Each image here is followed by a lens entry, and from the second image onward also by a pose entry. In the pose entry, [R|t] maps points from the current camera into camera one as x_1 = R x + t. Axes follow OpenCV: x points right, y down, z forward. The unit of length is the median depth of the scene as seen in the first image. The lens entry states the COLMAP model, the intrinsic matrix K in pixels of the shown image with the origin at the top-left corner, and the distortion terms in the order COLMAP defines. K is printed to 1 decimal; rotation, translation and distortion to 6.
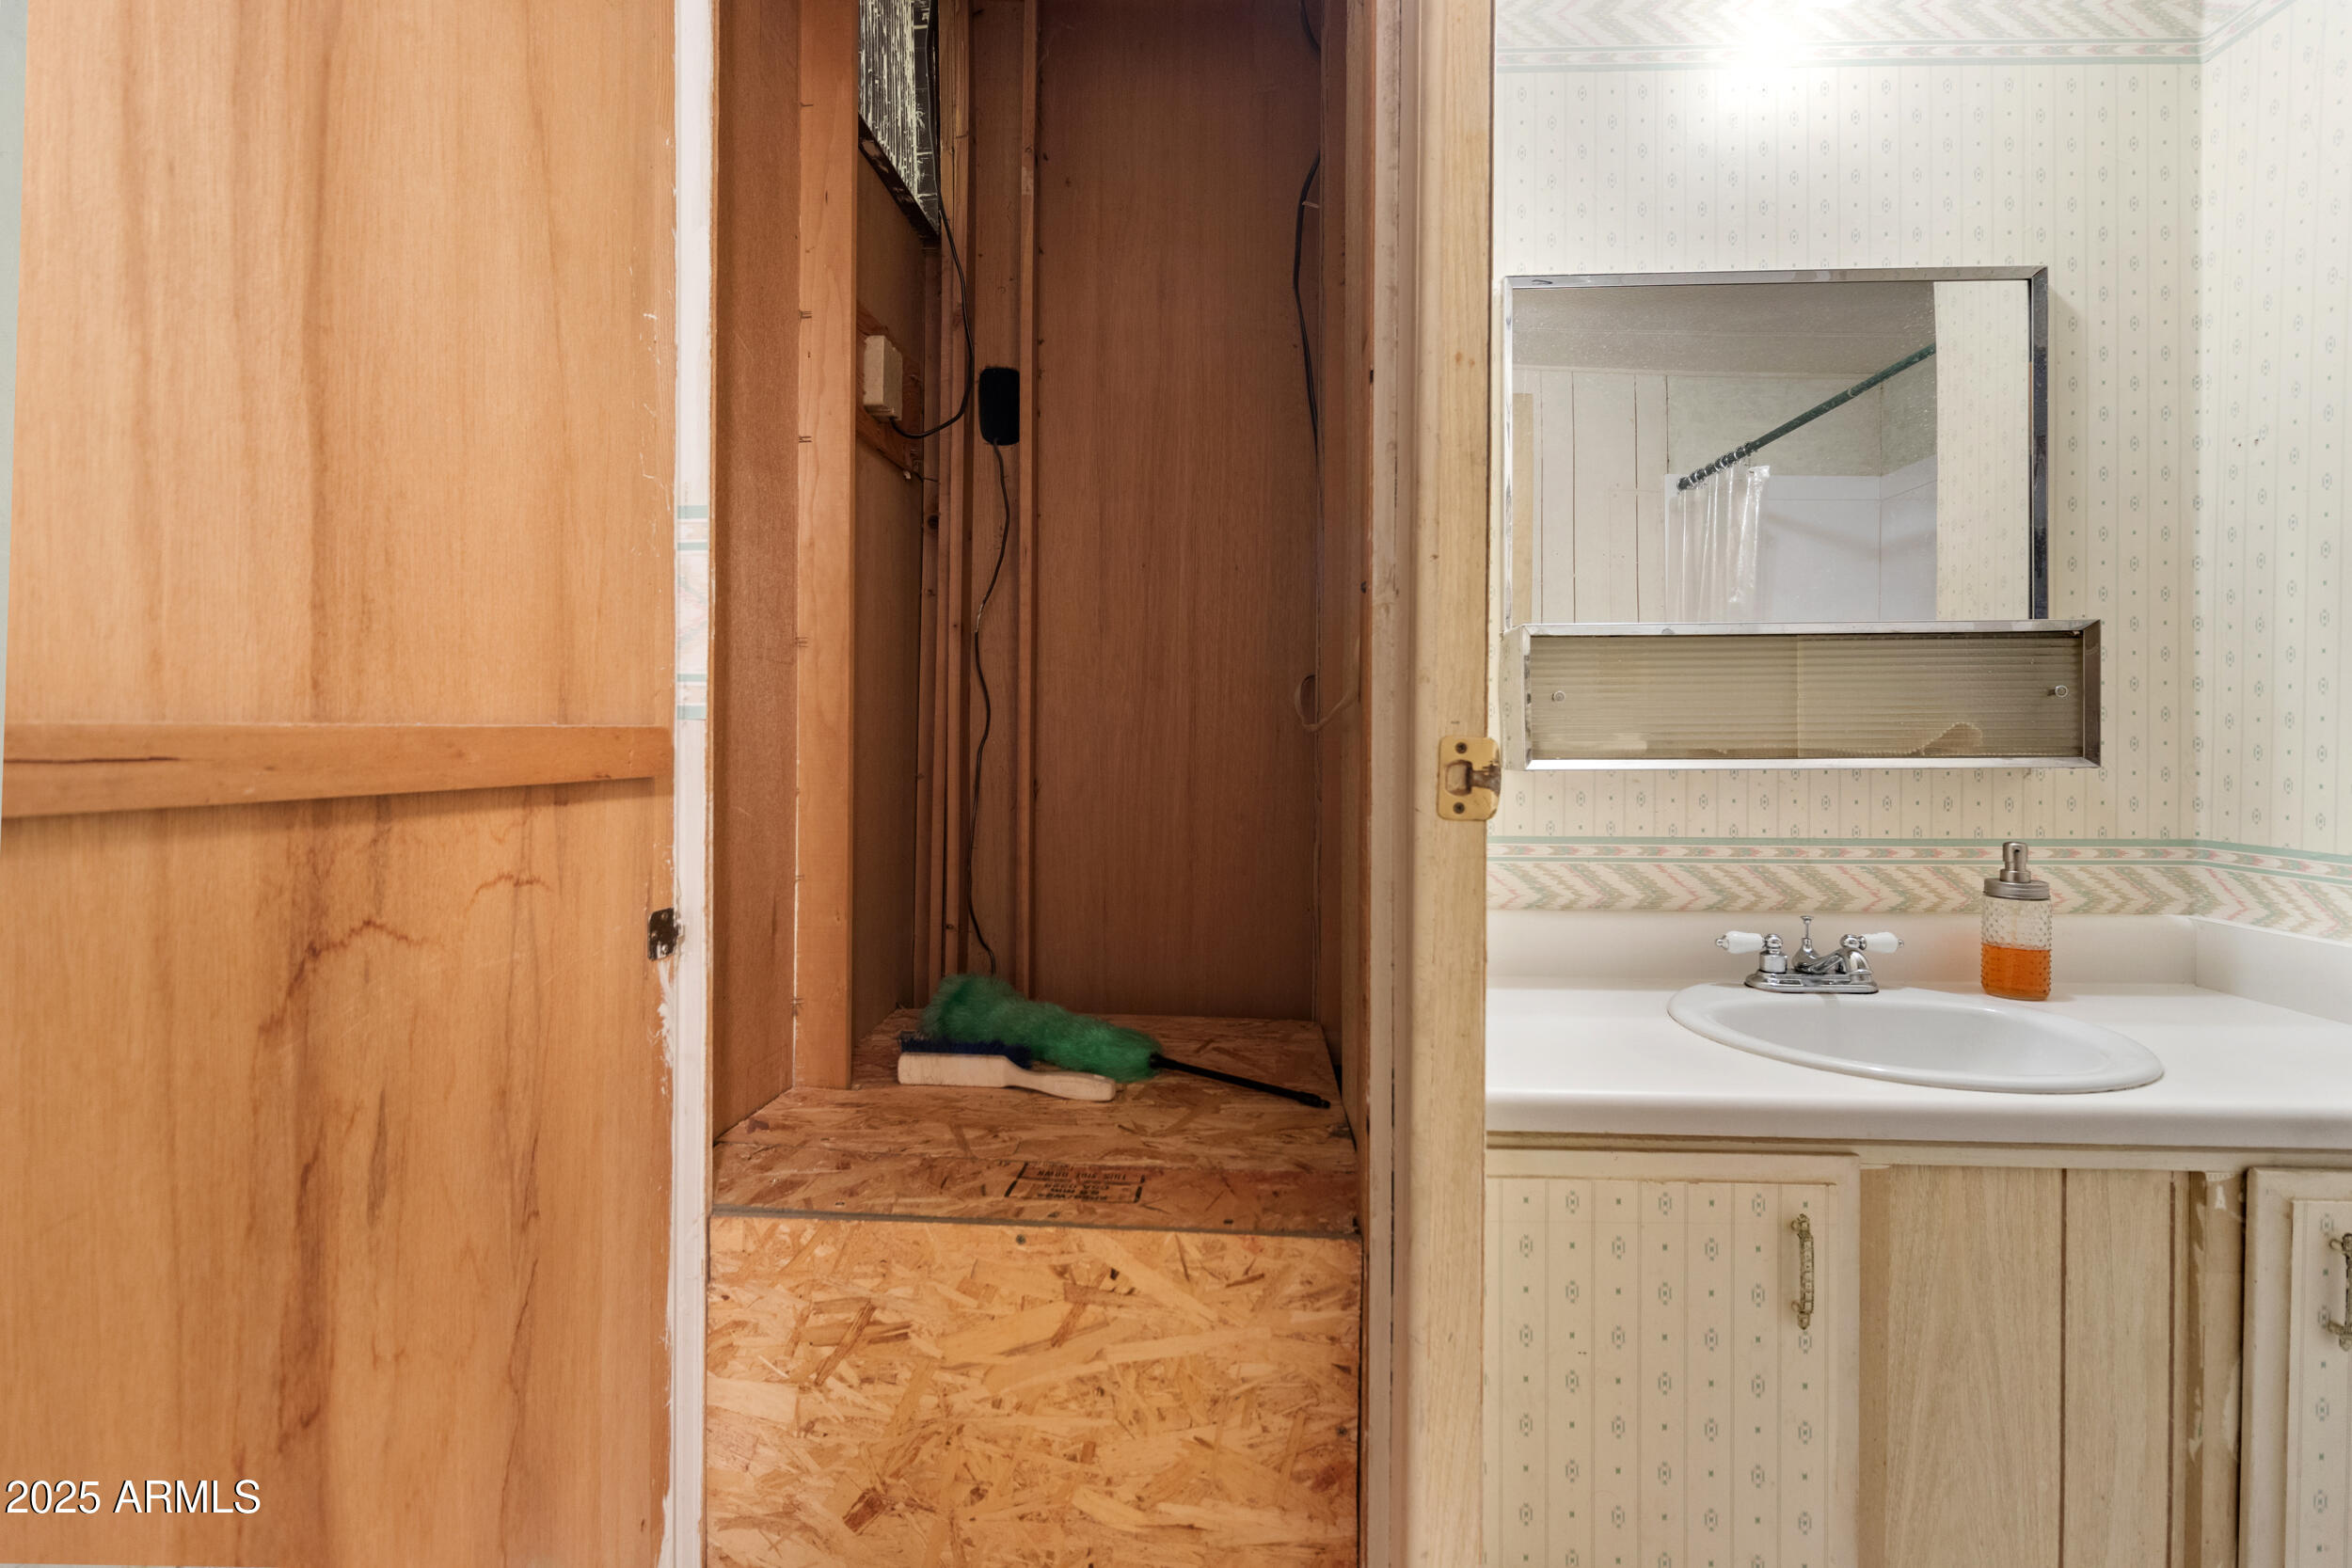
lens RADIAL K [[1095.3, 0, 1175.0], [0, 1095.3, 748.1], [0, 0, 1]] dist [-0.000726, 0.000407]
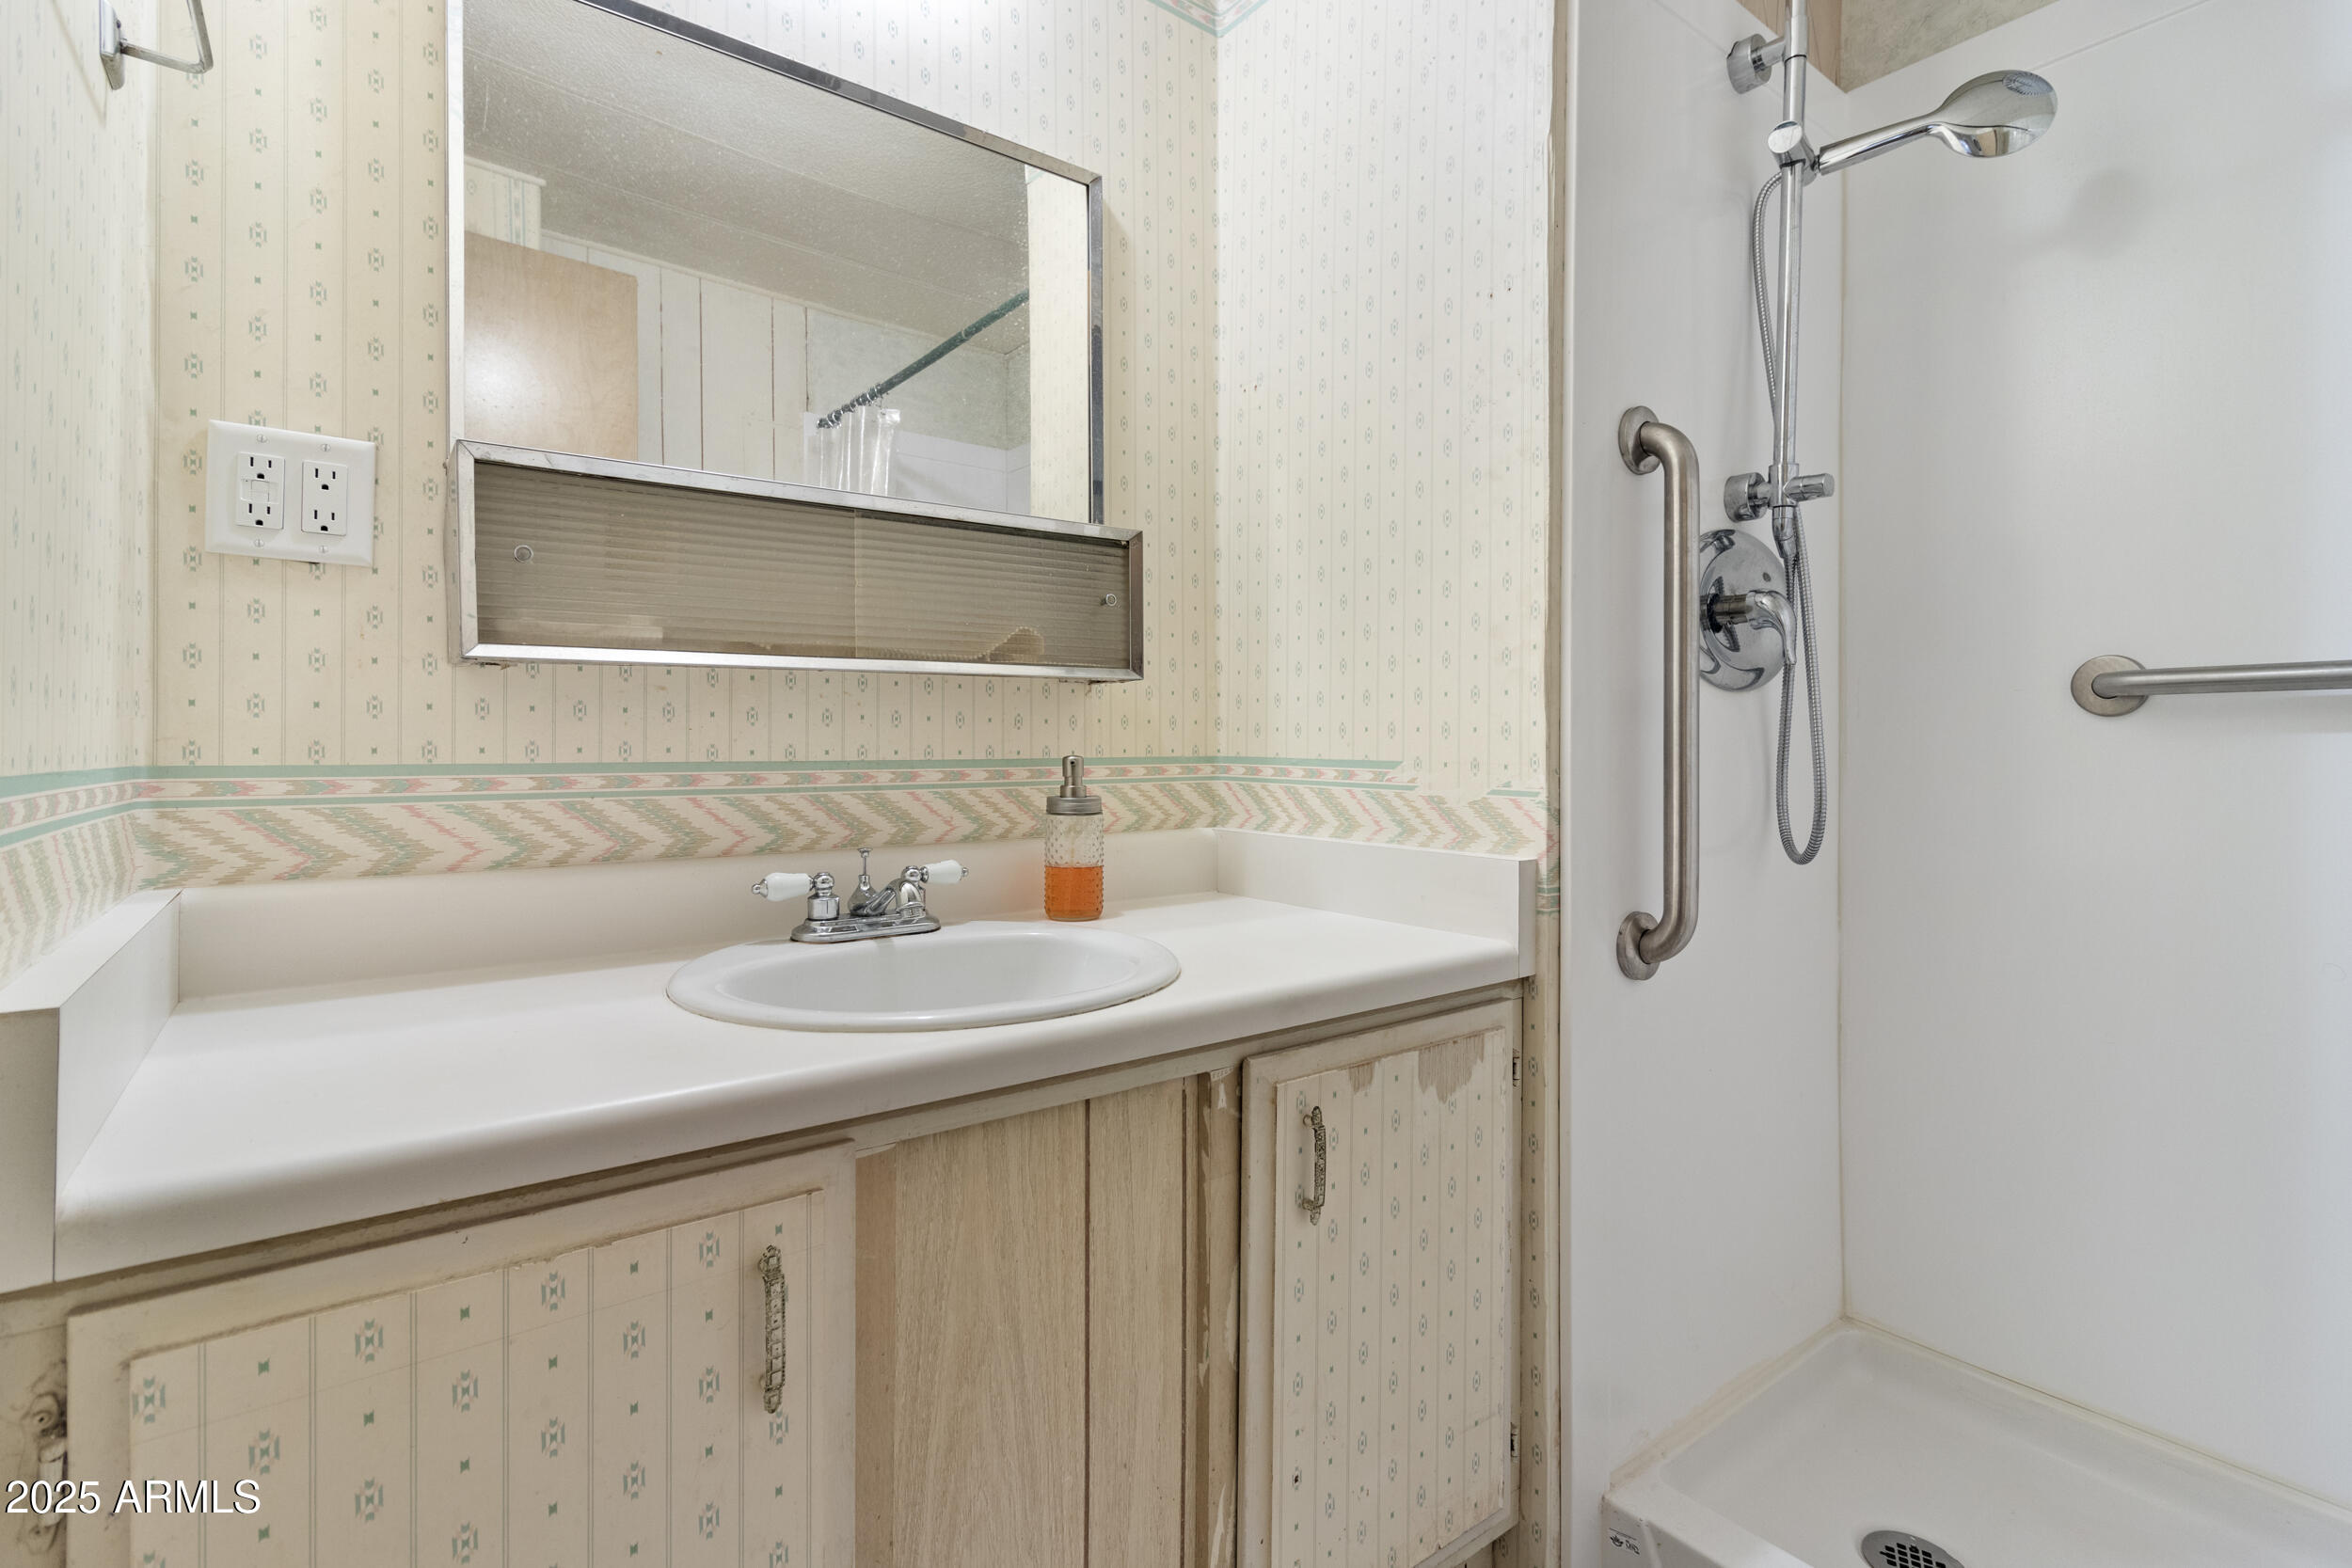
lens RADIAL K [[1095.3, 0, 1175.0], [0, 1095.3, 748.1], [0, 0, 1]] dist [-0.000726, 0.000407]
pose [[0.771206, -0.004859, 0.636568, 0.231098], [0.005836, 0.999983, 0.000563, 0.078776], [-0.636559, 0.003281, 0.771221, 0.212430]]
